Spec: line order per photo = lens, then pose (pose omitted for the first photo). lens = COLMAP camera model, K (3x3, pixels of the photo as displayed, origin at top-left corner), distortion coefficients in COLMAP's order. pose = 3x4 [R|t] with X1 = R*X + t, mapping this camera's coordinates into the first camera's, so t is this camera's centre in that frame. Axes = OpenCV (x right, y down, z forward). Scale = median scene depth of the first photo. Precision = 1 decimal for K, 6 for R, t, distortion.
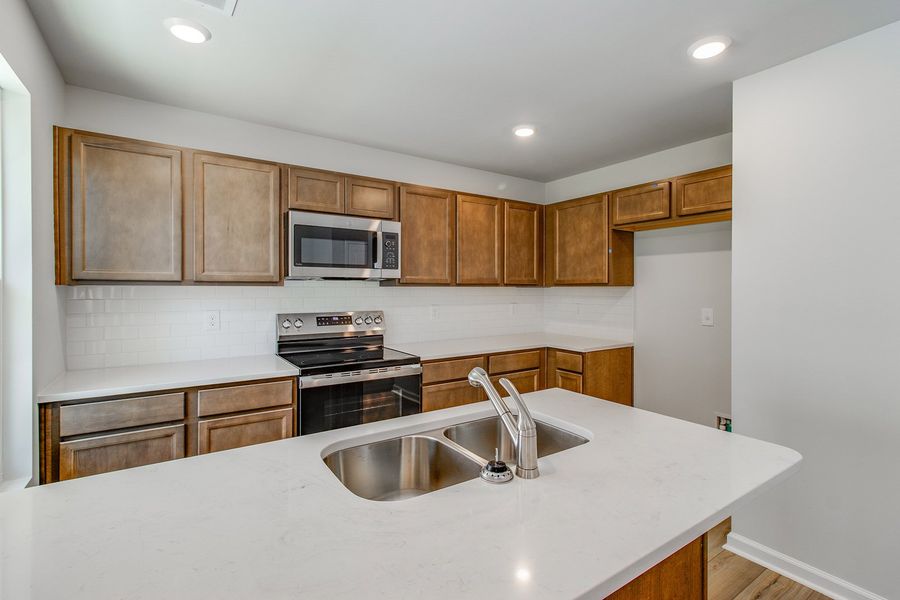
lens RADIAL K [[417.1, 0, 456.0], [0, 417.1, 294.2], [0, 0, 1]] dist [0.001157, -0.000797]
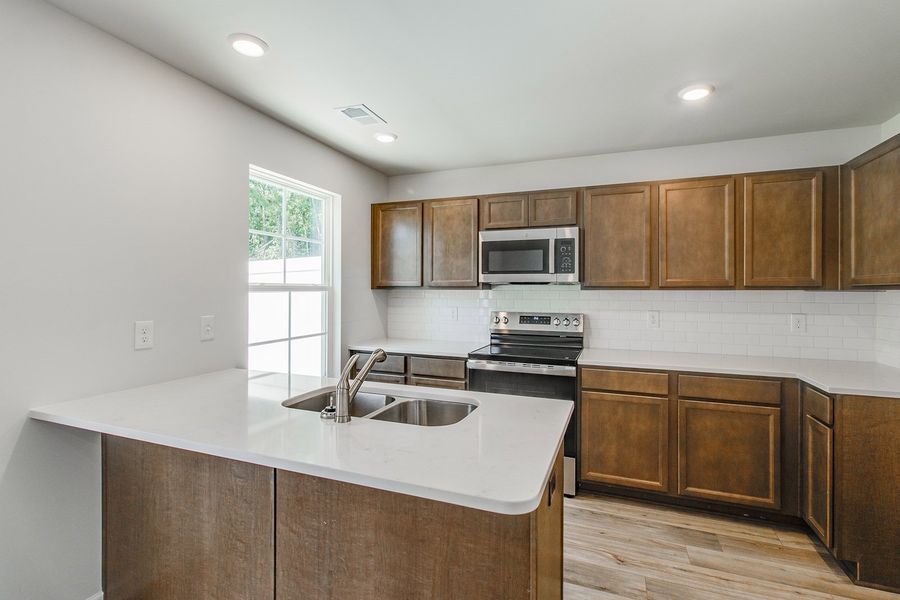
lens RADIAL K [[417.1, 0, 458.6], [0, 417.1, 294.0], [0, 0, 1]] dist [0.001157, -0.000797]
pose [[0.569427, 0.007418, -0.822008, 0.523120], [-0.014405, 0.999896, -0.000955, -0.003195], [0.821916, 0.012385, 0.569475, 0.174569]]
